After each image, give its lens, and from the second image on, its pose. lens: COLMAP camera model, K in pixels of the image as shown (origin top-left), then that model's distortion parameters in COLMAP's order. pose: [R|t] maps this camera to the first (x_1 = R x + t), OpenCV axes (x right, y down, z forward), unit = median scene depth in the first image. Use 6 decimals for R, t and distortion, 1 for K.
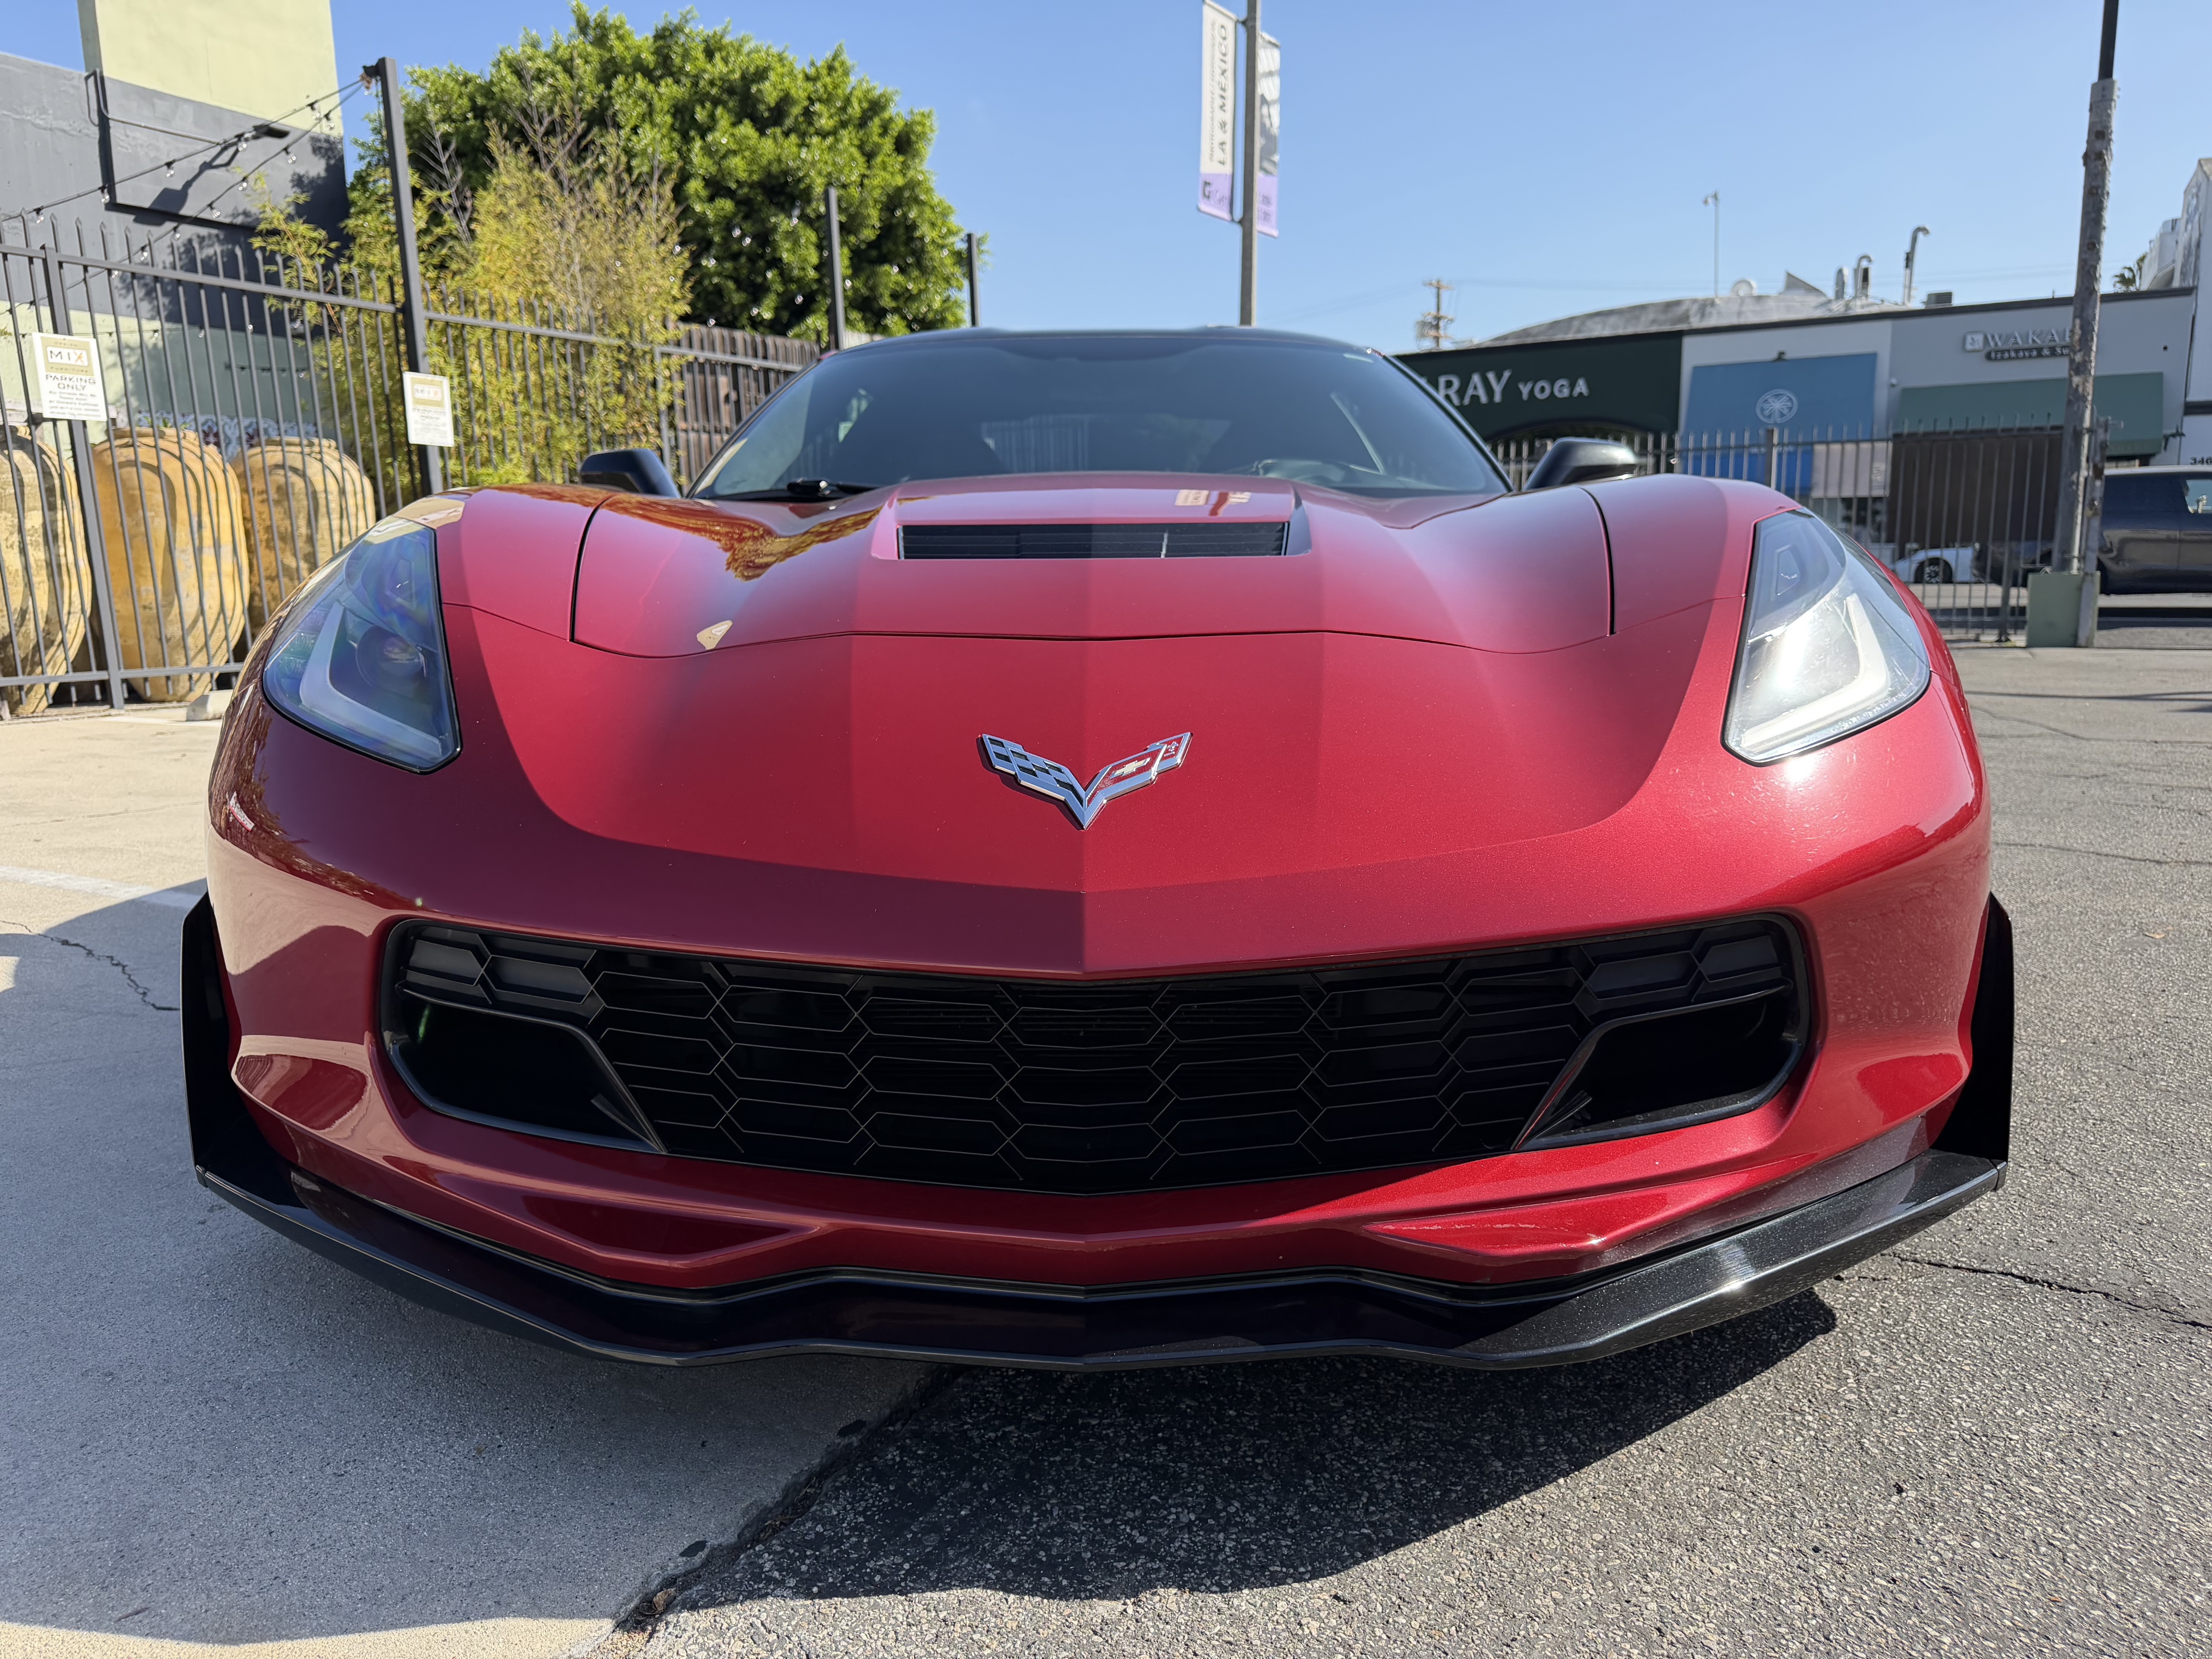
lens RADIAL K [[1574.1, 0, 1106.2], [0, 1574.1, 831.4], [0, 0, 1]] dist [0.011617, -0.014259]
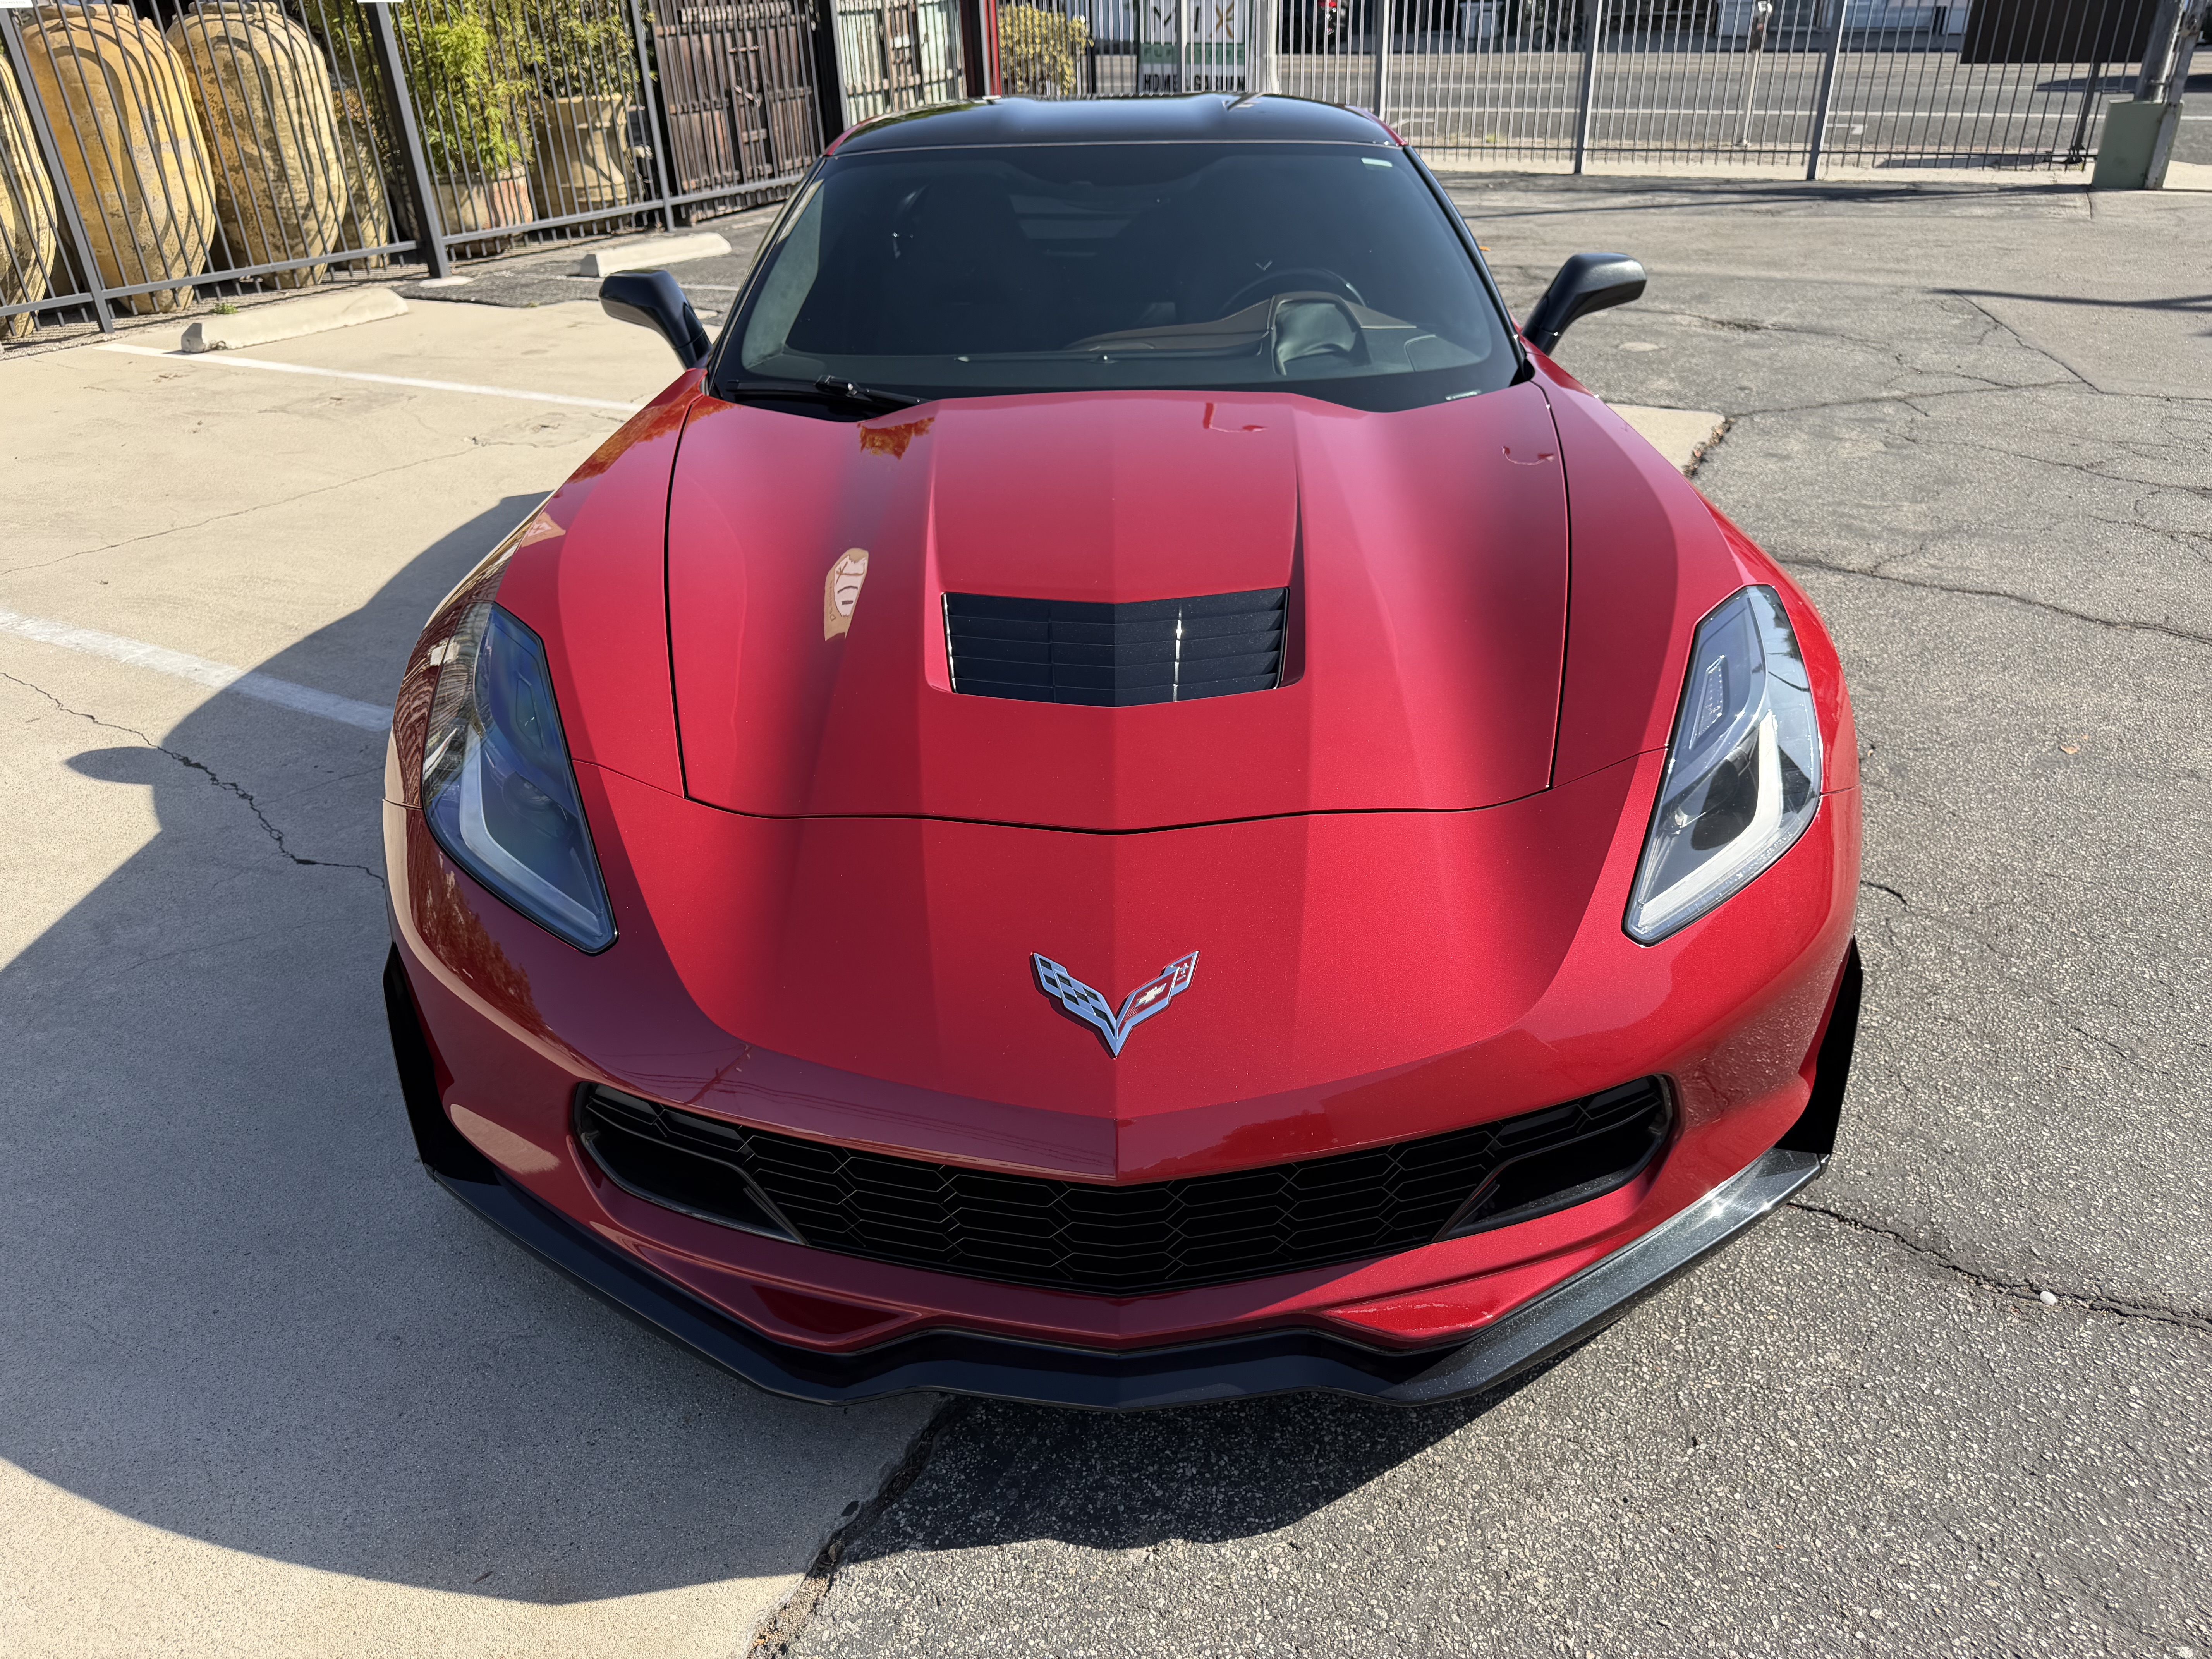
lens RADIAL K [[1574.1, 0, 1117.0], [0, 1574.1, 829.6], [0, 0, 1]] dist [0.011617, -0.014259]
pose [[0.999975, -0.006866, -0.001629, -0.008954], [0.007033, 0.950718, 0.309976, -0.548619], [-0.000580, -0.309980, 0.950743, -0.173522]]
